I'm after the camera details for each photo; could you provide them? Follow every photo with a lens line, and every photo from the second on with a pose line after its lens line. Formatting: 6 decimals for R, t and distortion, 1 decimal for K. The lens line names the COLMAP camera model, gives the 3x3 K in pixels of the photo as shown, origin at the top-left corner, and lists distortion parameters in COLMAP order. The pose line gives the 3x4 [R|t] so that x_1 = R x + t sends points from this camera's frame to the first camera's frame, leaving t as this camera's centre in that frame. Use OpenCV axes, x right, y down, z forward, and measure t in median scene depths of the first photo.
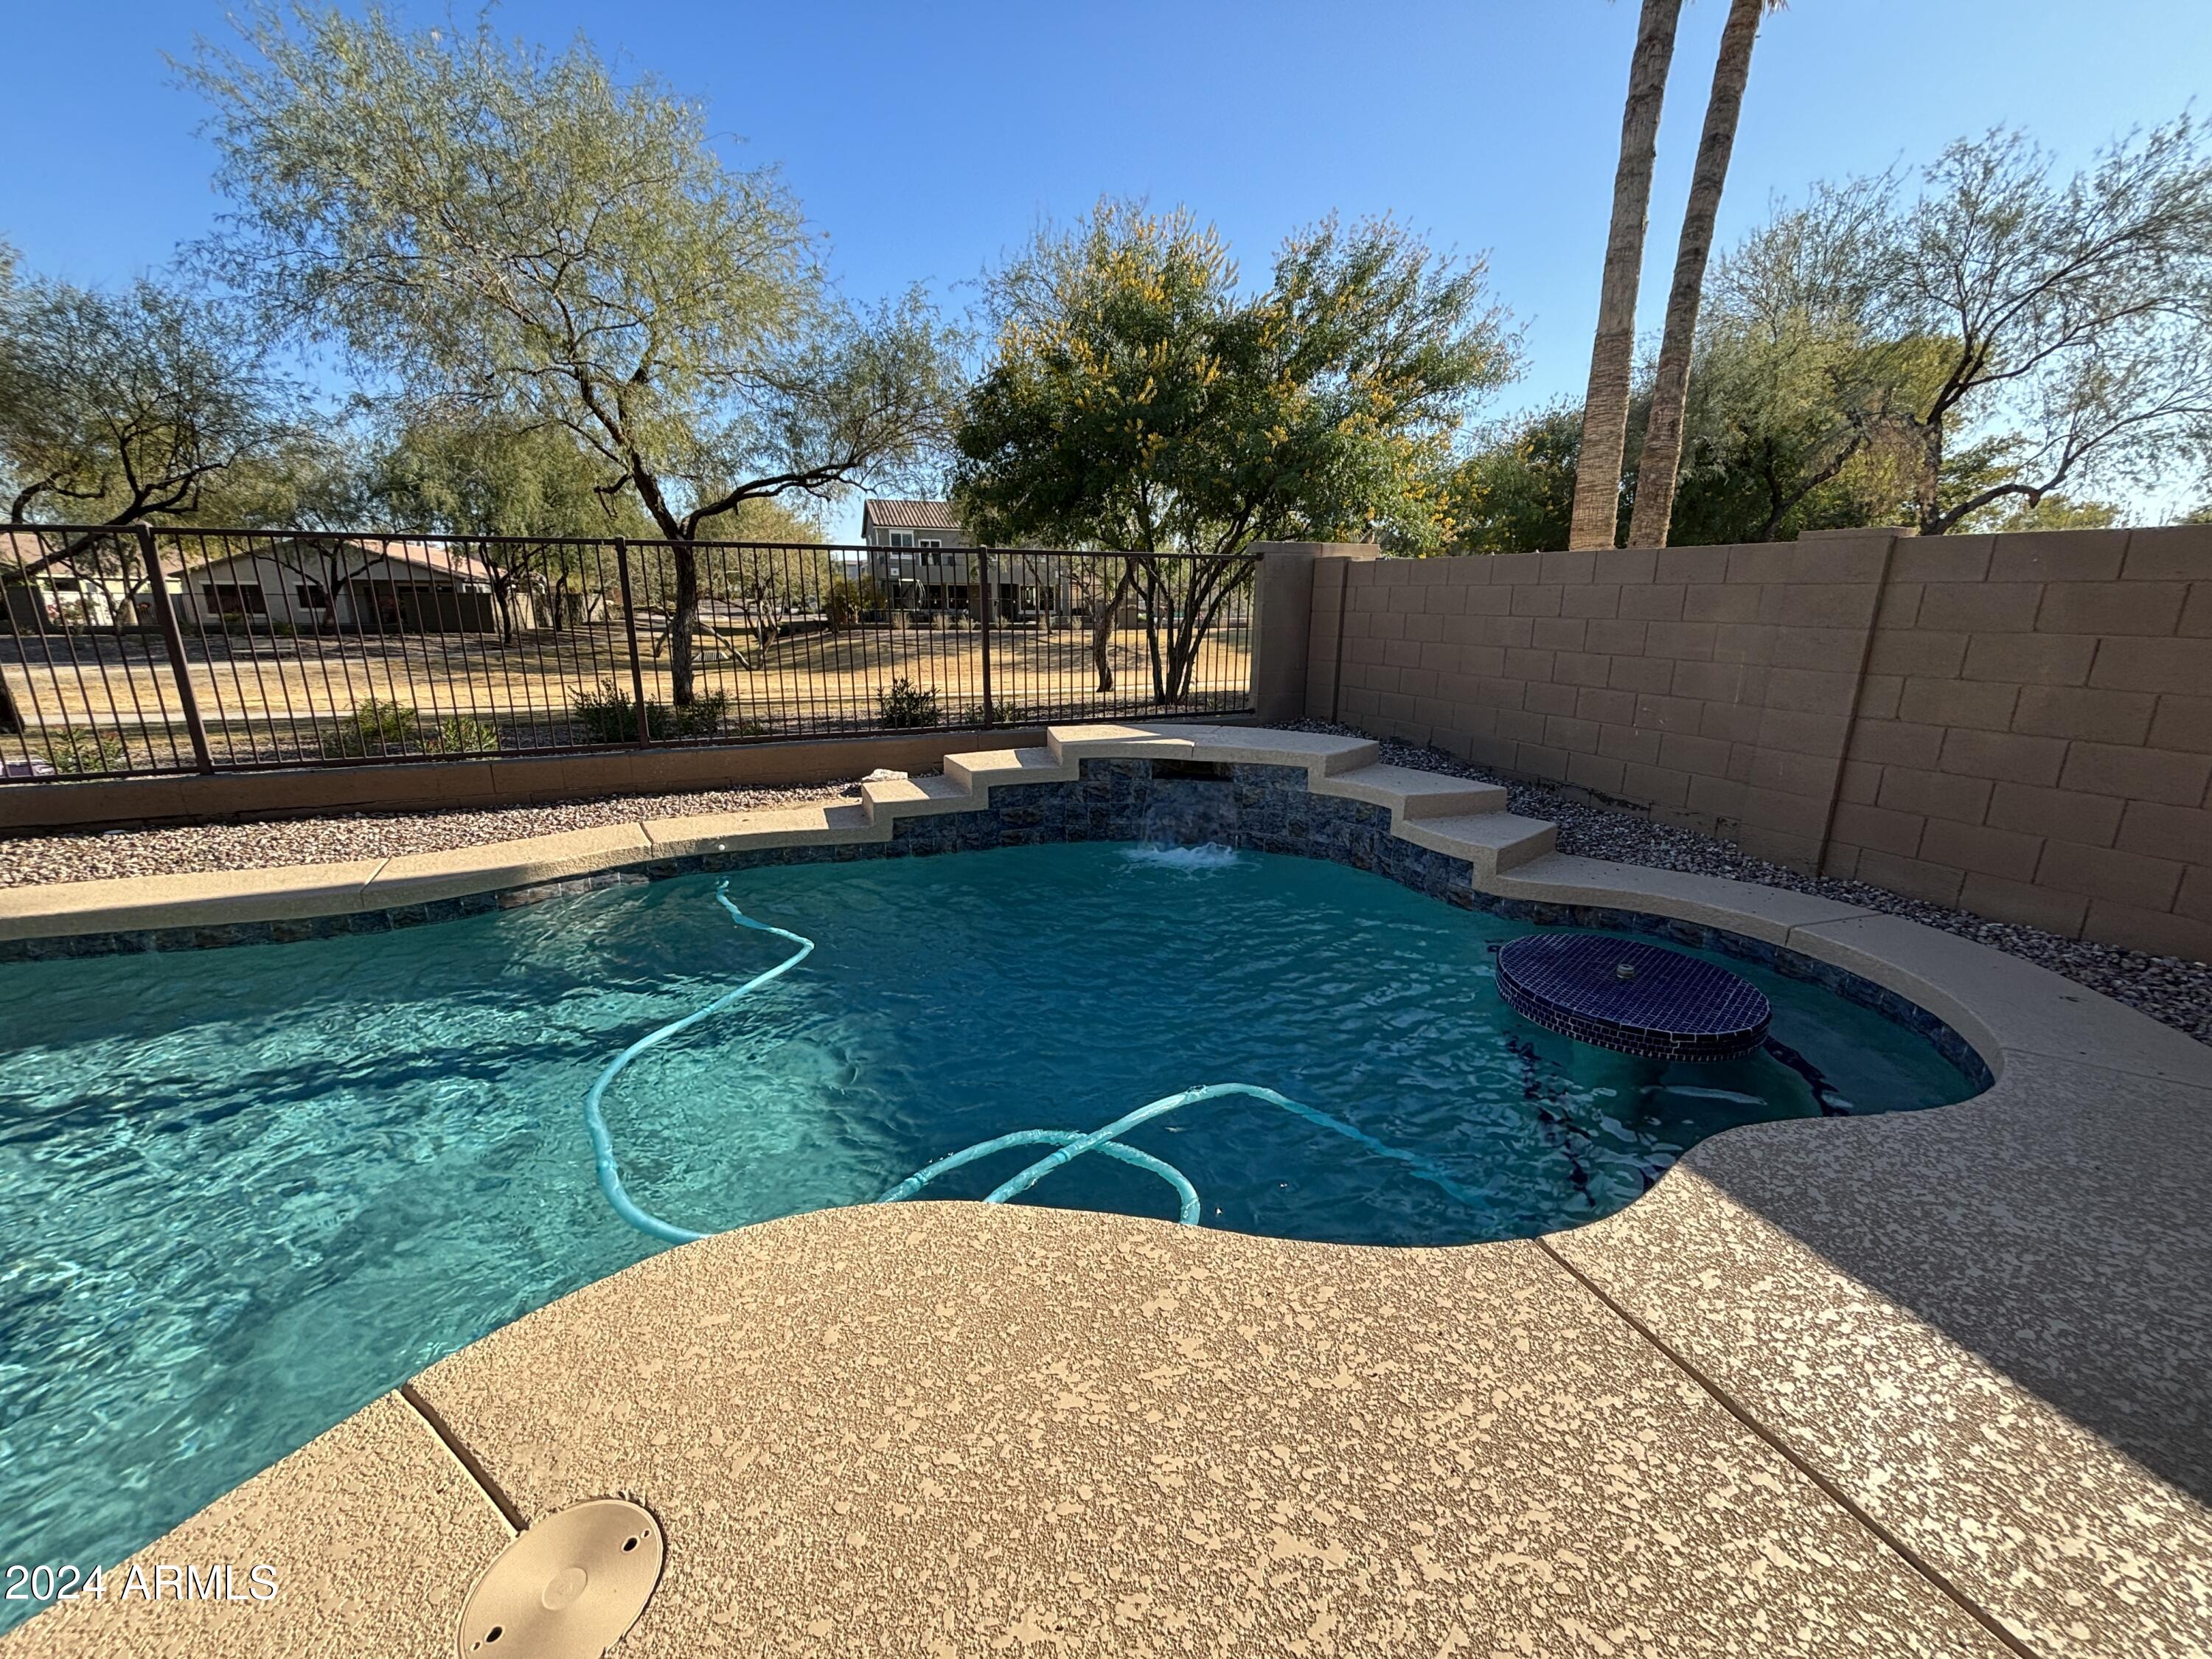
lens RADIAL K [[901.1, 0, 1098.5], [0, 901.1, 822.0], [0, 0, 1]] dist [0.000303, 0.005656]
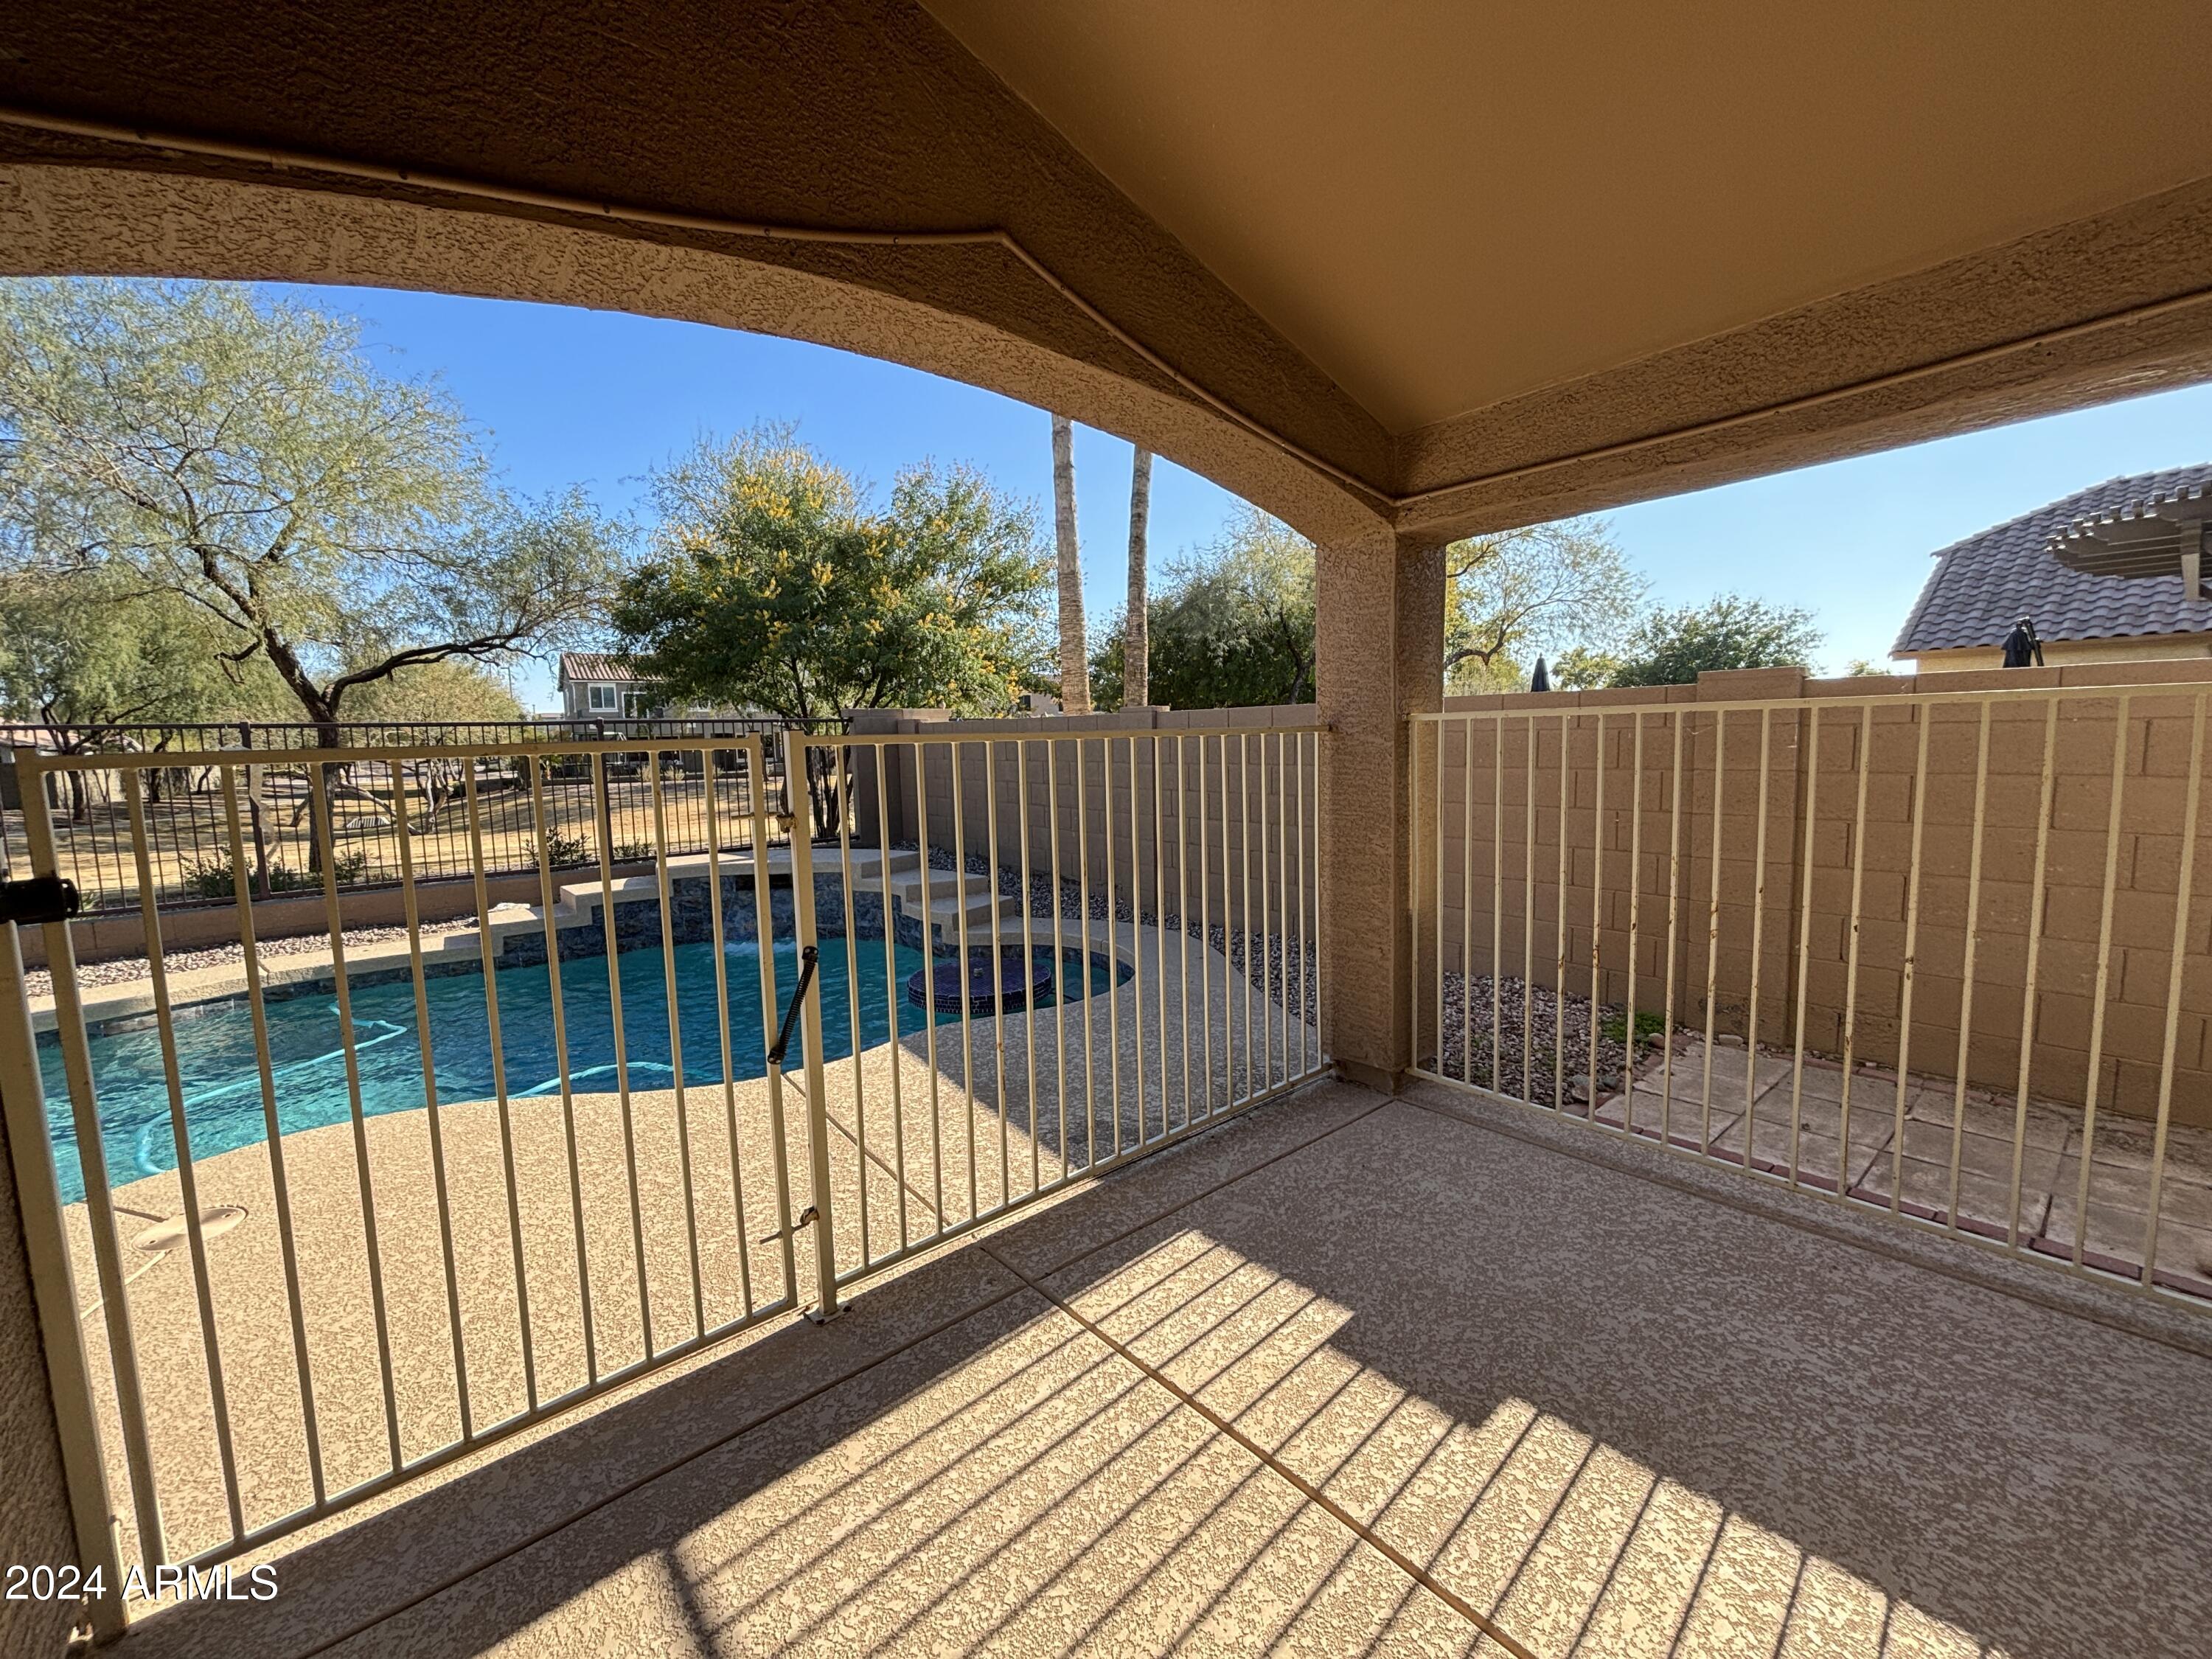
lens RADIAL K [[902.5, 0, 1104.0], [0, 902.5, 826.2], [0, 0, 1]] dist [-0.017606, 0.014020]
pose [[0.959362, -0.055477, 0.276671, 0.118864], [0.095571, 0.986416, -0.133603, 0.045695], [-0.265501, 0.154615, 0.951632, -0.218524]]
